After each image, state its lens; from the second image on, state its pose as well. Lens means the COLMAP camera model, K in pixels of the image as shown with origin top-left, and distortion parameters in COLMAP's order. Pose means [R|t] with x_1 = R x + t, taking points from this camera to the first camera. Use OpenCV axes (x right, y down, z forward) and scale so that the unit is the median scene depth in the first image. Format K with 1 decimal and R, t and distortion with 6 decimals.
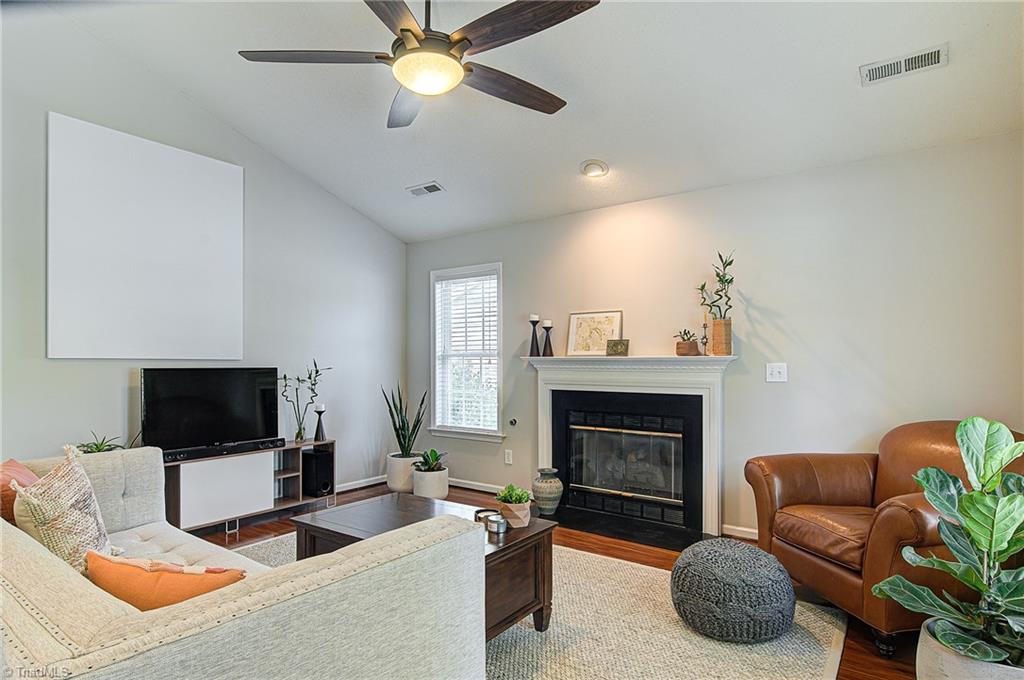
lens RADIAL K [[550.6, 0, 520.2], [0, 550.6, 360.5], [0, 0, 1]] dist [-0.000095, -0.002305]
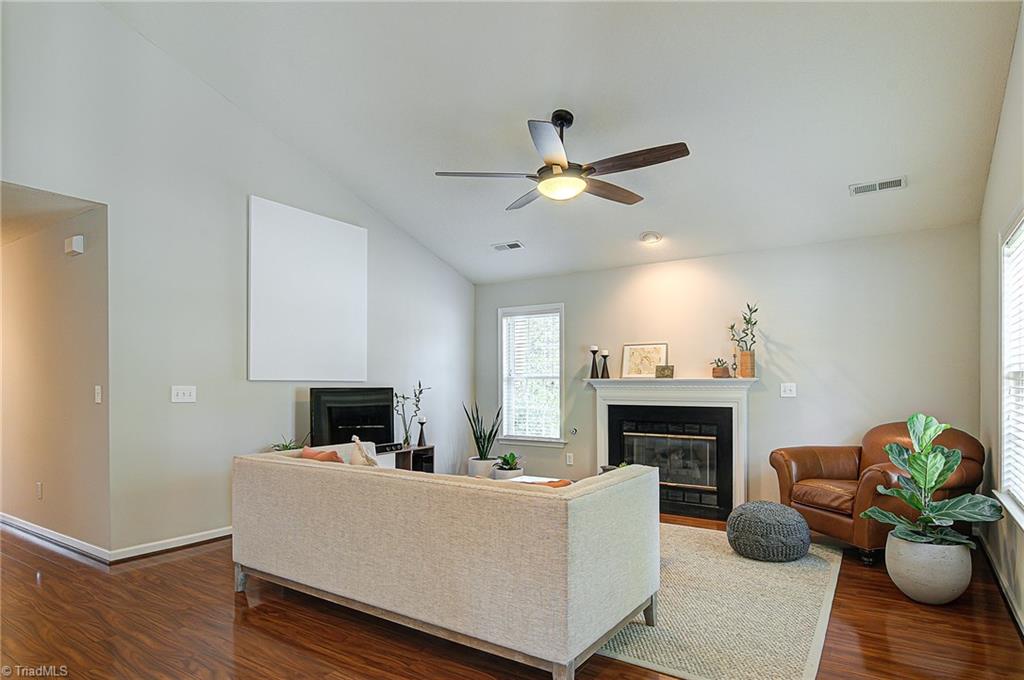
lens RADIAL K [[577.6, 0, 505.3], [0, 577.6, 380.2], [0, 0, 1]] dist [-0.000385, -0.000809]
pose [[0.999565, -0.000813, 0.029479, -0.255693], [0.000933, 0.999991, -0.004055, 0.001982], [-0.029475, 0.004080, 0.999557, -0.378869]]
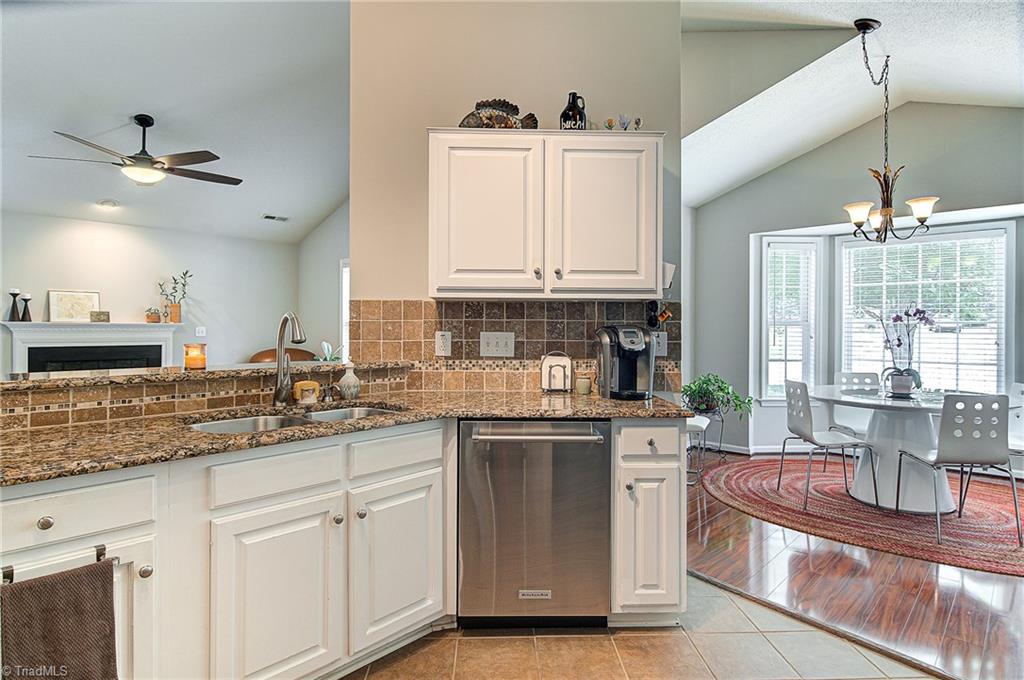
lens RADIAL K [[555.0, 0, 511.6], [0, 555.0, 328.9], [0, 0, 1]] dist [0.003606, -0.000414]
pose [[0.119008, -0.000297, 0.992893, -1.293565], [-0.004374, 0.999990, 0.000823, 0.004365], [-0.992884, -0.004440, 0.119006, -0.334570]]
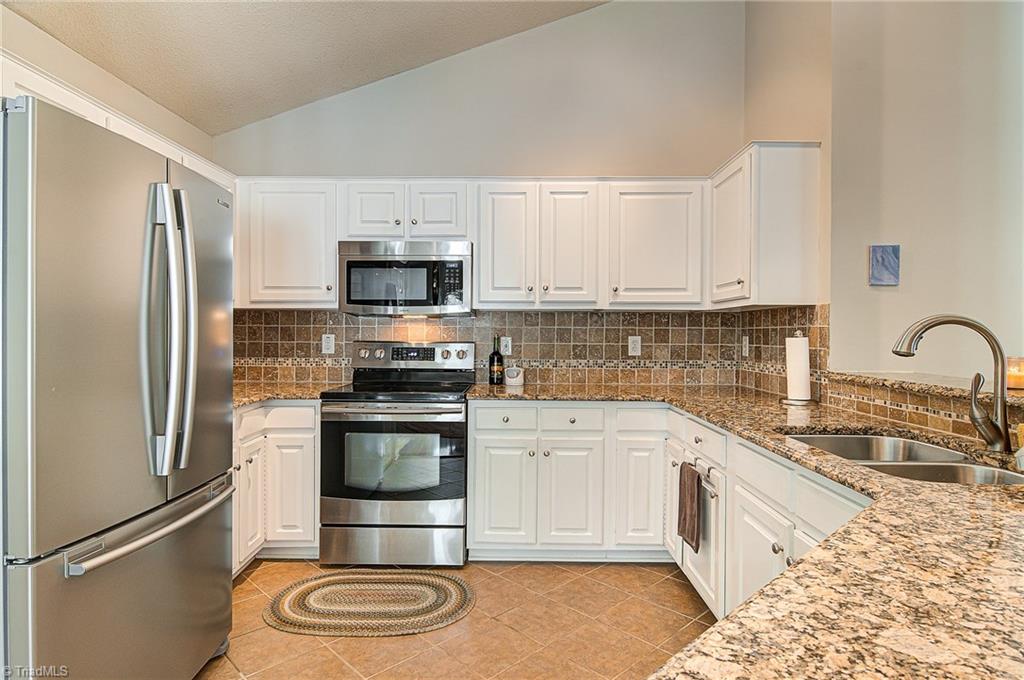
lens RADIAL K [[565.3, 0, 511.3], [0, 565.3, 336.9], [0, 0, 1]] dist [0.001015, -0.000264]
pose [[0.580833, 0.011666, -0.813939, -0.646577], [-0.005982, 0.999931, 0.010063, 0.003041], [0.814001, -0.000976, 0.580863, -0.535820]]
